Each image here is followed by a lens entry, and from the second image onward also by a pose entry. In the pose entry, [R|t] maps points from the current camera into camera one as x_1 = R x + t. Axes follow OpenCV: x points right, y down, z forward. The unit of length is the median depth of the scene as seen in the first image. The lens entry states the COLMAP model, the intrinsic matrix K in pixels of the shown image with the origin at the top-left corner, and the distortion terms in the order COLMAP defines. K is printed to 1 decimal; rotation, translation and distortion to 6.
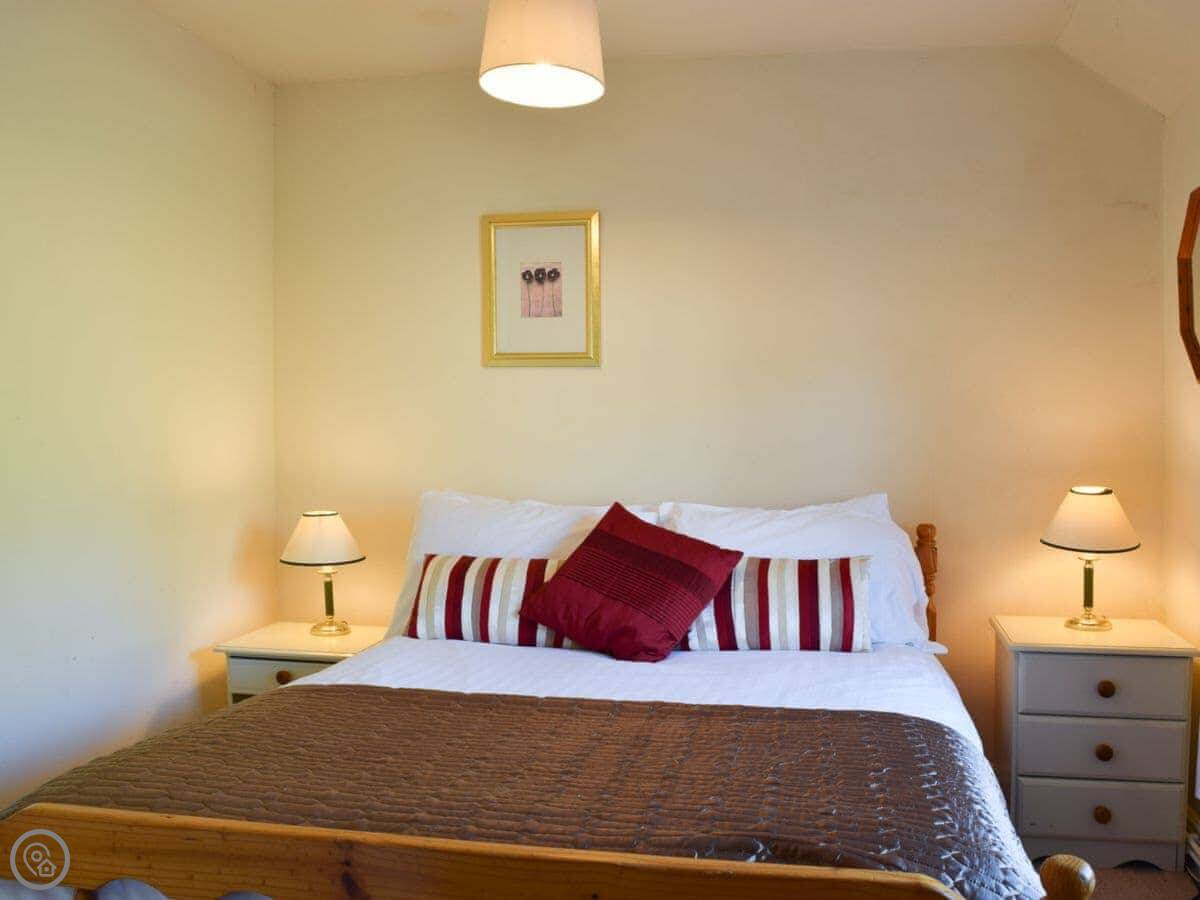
lens RADIAL K [[1057.5, 0, 603.3], [0, 1057.5, 443.3], [0, 0, 1]] dist [-0.061112, 0.002092]
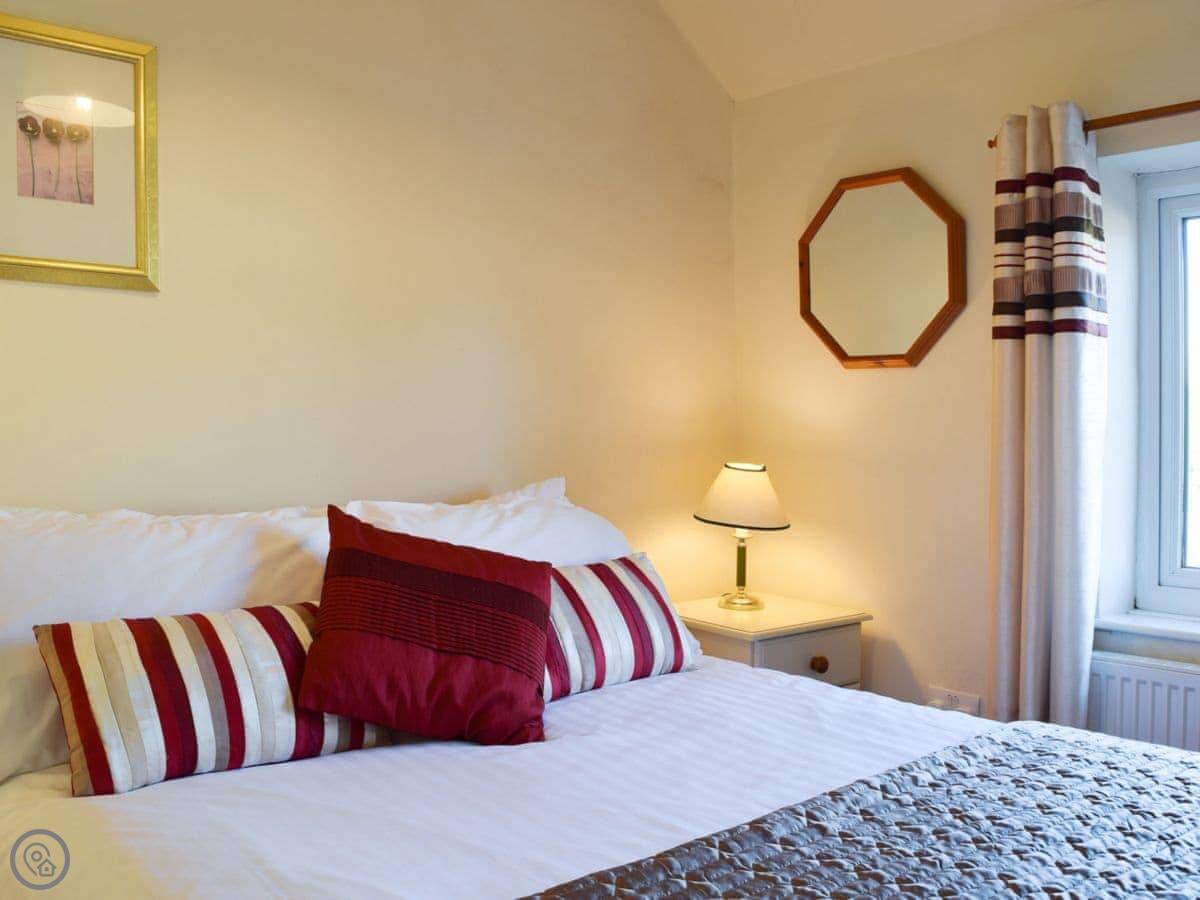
lens RADIAL K [[1057.5, 0, 603.3], [0, 1057.5, 443.3], [0, 0, 1]] dist [-0.061112, 0.002092]
pose [[0.628147, -0.007143, 0.778062, -0.378808], [0.006918, 0.999970, 0.003595, 0.019059], [-0.778064, 0.003124, 0.628178, 0.477760]]
